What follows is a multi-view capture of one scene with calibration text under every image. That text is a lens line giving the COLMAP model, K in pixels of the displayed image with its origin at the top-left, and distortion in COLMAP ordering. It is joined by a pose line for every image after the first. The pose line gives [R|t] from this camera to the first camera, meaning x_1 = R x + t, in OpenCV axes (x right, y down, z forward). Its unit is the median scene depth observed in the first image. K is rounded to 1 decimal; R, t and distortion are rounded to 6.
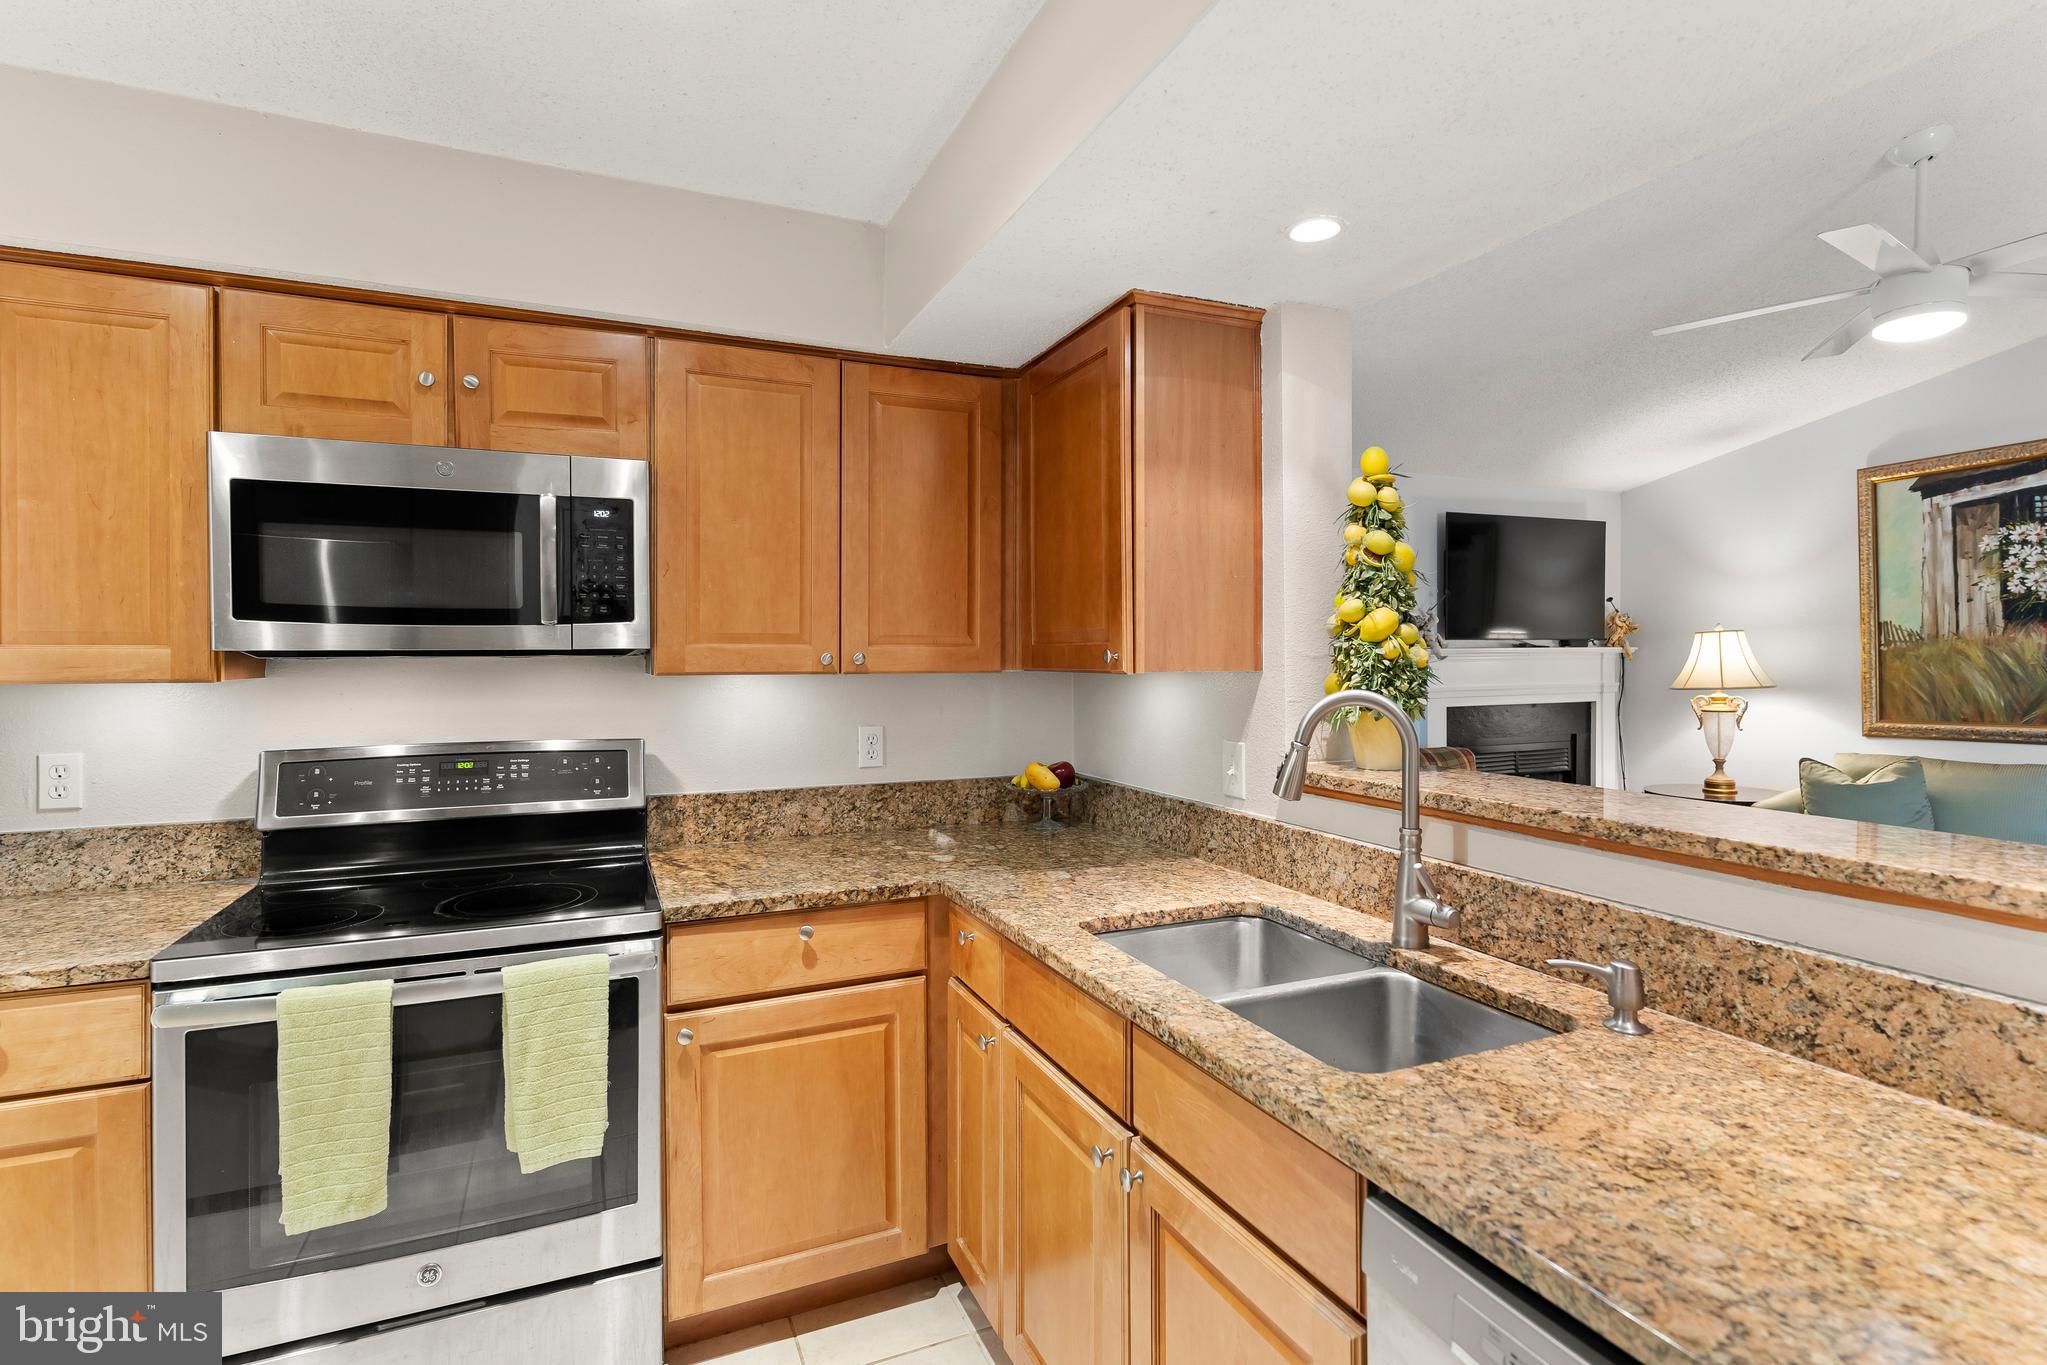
lens RADIAL K [[972.4, 0, 1015.1], [0, 972.4, 661.2], [0, 0, 1]] dist [-0.001414, -0.000644]
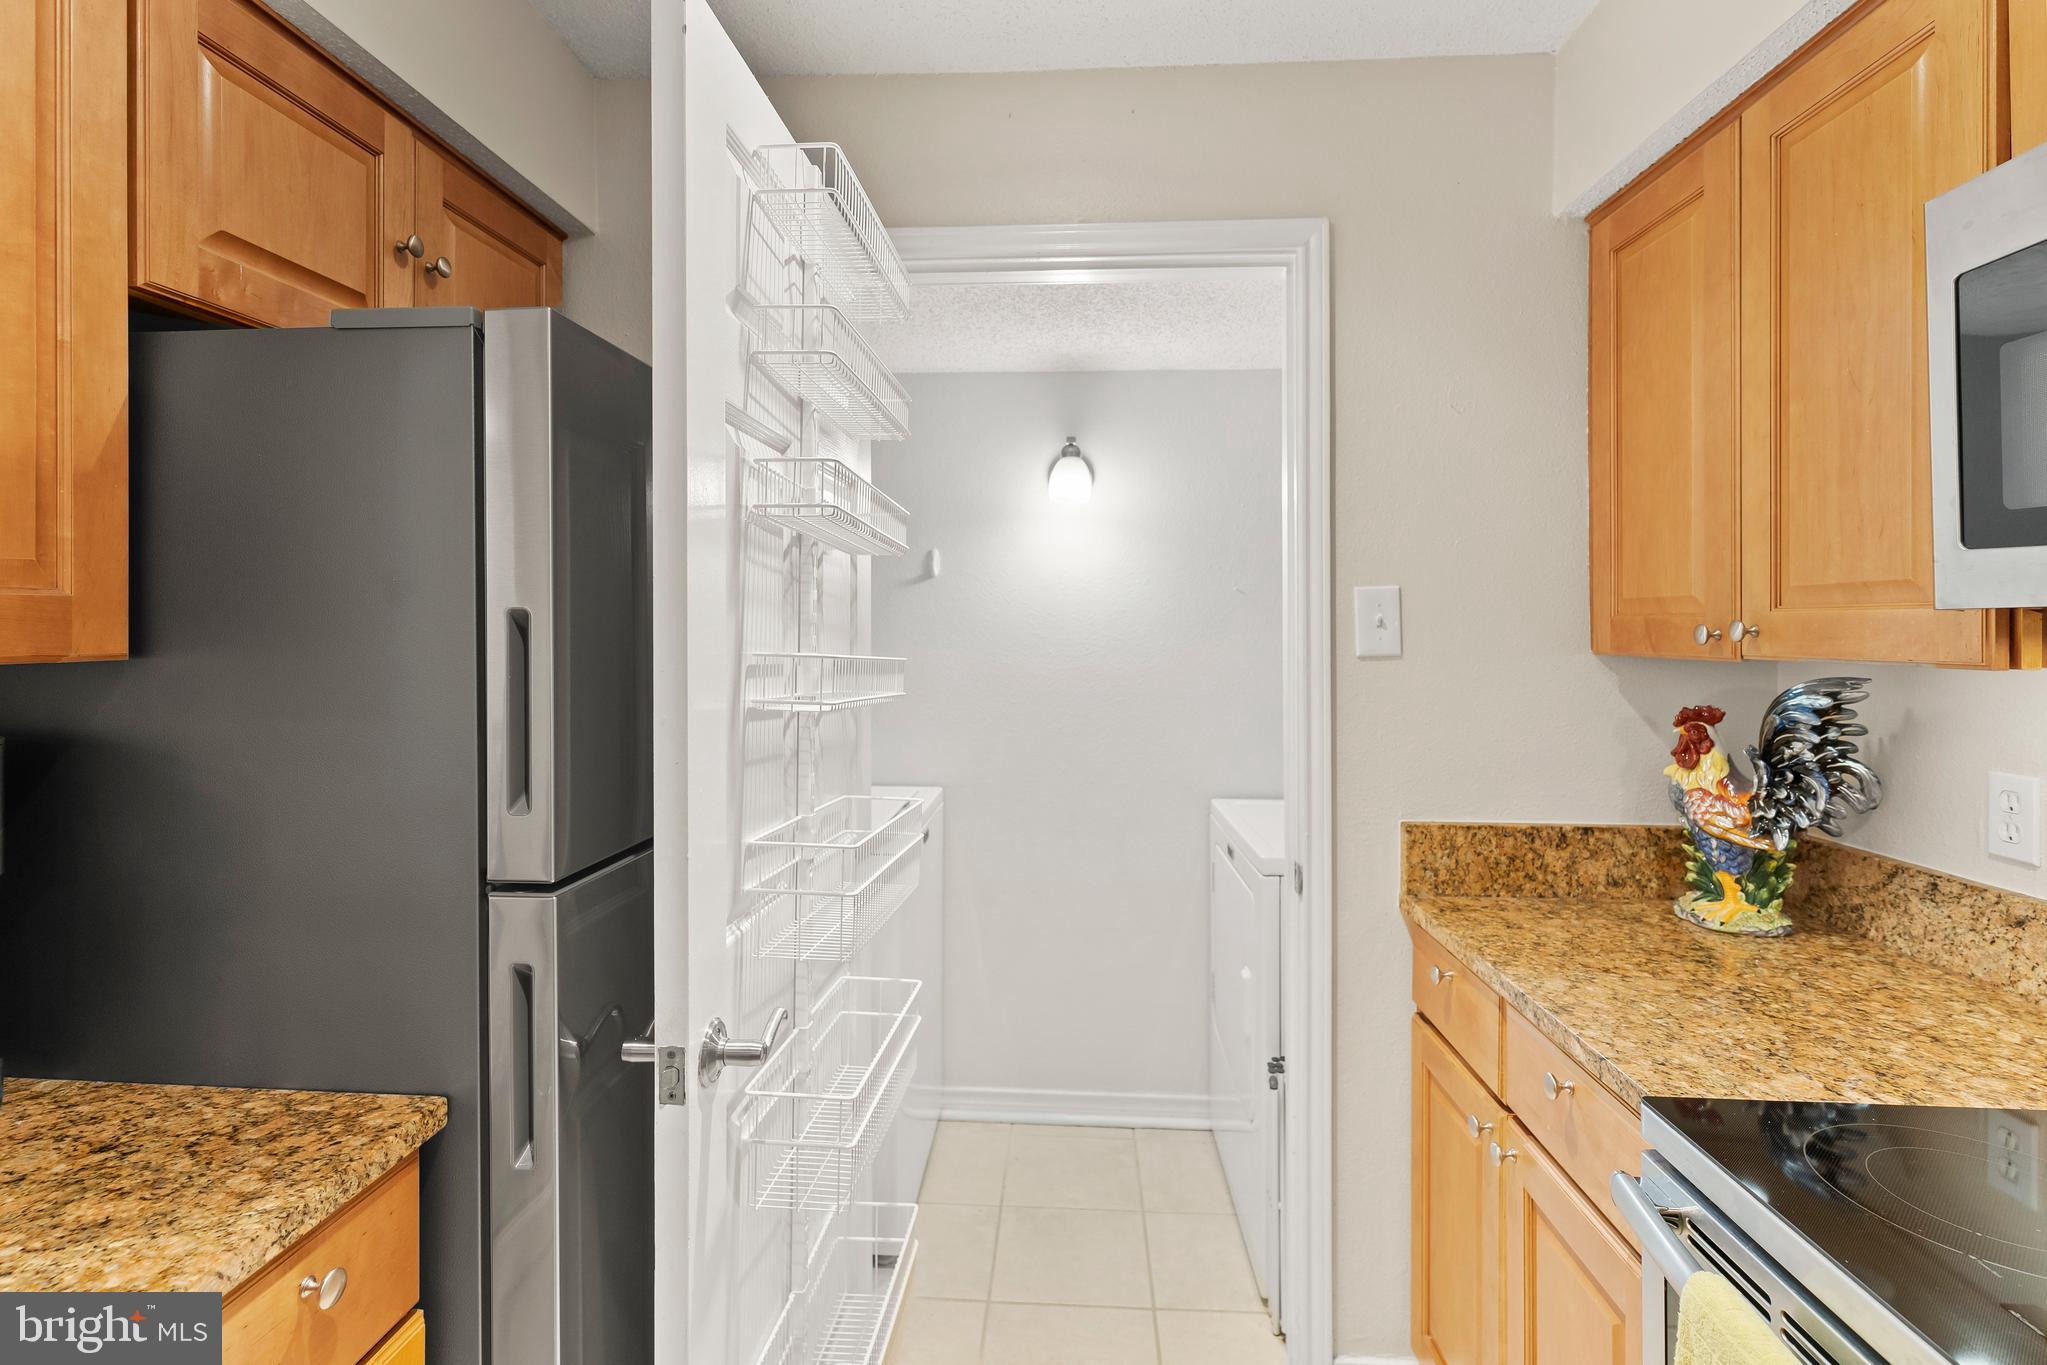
lens RADIAL K [[991.6, 0, 1028.4], [0, 991.6, 629.2], [0, 0, 1]] dist [0.000273, -0.000117]
pose [[-0.449867, -0.000484, -0.893095, -0.093607], [-0.005623, 0.999982, 0.002291, 0.001574], [0.893078, 0.006053, -0.449862, 0.643748]]
